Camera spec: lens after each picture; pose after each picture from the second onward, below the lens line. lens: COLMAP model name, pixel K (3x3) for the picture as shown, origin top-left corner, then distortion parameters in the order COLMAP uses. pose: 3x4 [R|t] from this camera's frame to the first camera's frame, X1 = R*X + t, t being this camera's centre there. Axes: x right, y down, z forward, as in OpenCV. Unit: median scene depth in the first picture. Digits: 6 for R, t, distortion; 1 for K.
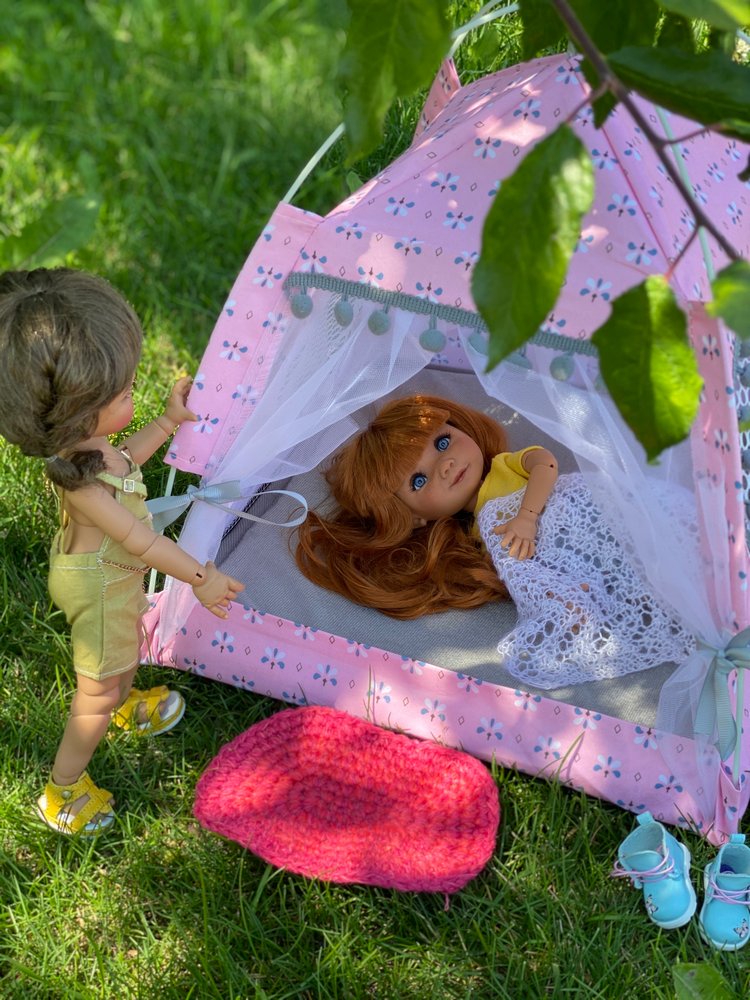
lens RADIAL K [[1494.8, 0, 310.8], [0, 1494.8, 499.8], [0, 0, 1]] dist [0.020618, 0.045616]
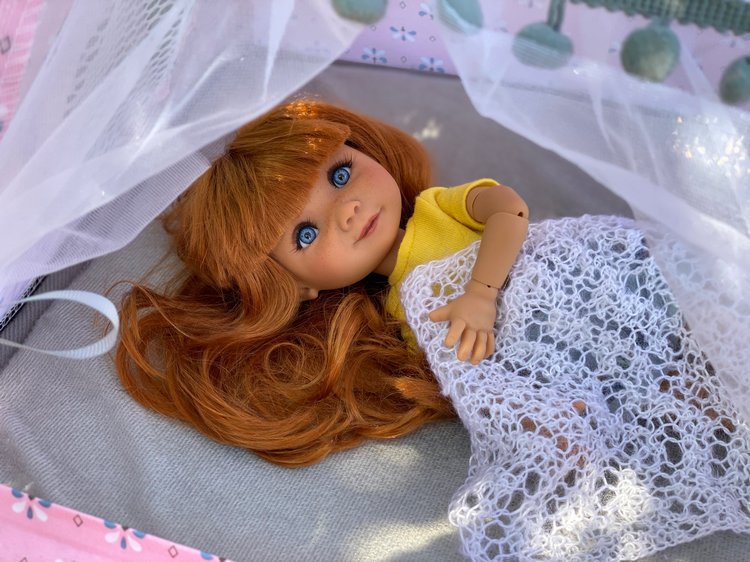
lens RADIAL K [[1121.1, 0, 376.0], [0, 1121.1, 241.6], [0, 0, 1]] dist [0.020618, 0.045616]
pose [[0.984809, -0.035629, 0.169947, 0.020201], [0.023636, 0.997119, 0.072077, -0.046749], [-0.172025, -0.066965, 0.982814, 0.546204]]
